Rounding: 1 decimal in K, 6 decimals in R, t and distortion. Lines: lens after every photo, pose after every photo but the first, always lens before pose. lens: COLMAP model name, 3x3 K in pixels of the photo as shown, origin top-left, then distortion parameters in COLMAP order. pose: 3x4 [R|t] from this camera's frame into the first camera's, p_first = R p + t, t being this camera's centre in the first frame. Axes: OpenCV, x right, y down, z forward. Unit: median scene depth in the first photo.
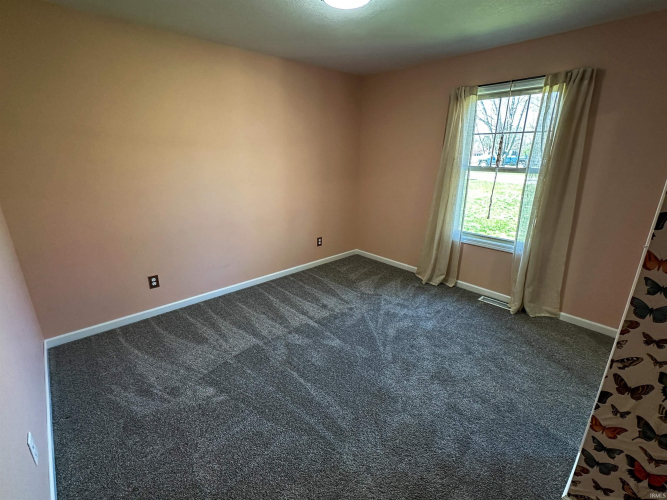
lens RADIAL K [[306.7, 0, 333.5], [0, 306.7, 250.0], [0, 0, 1]] dist [0.000247, -0.000148]
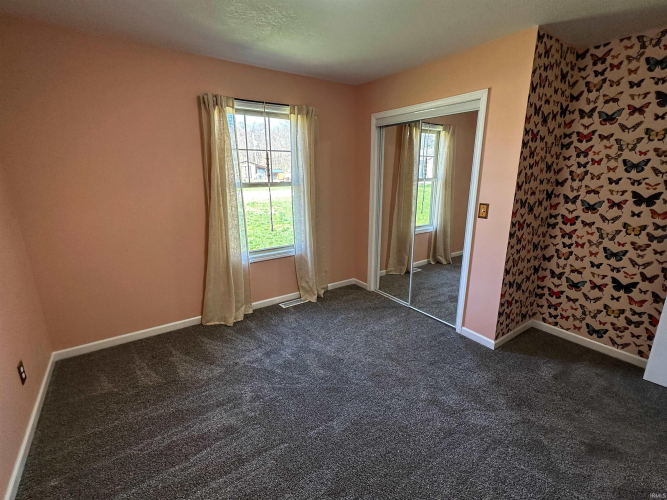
lens RADIAL K [[306.7, 0, 333.5], [0, 306.7, 250.0], [0, 0, 1]] dist [0.000247, -0.000148]
pose [[0.133899, -0.254007, 0.957889, -0.461827], [0.301684, 0.931163, 0.204749, -0.187860], [-0.943959, 0.261564, 0.201312, 0.593809]]
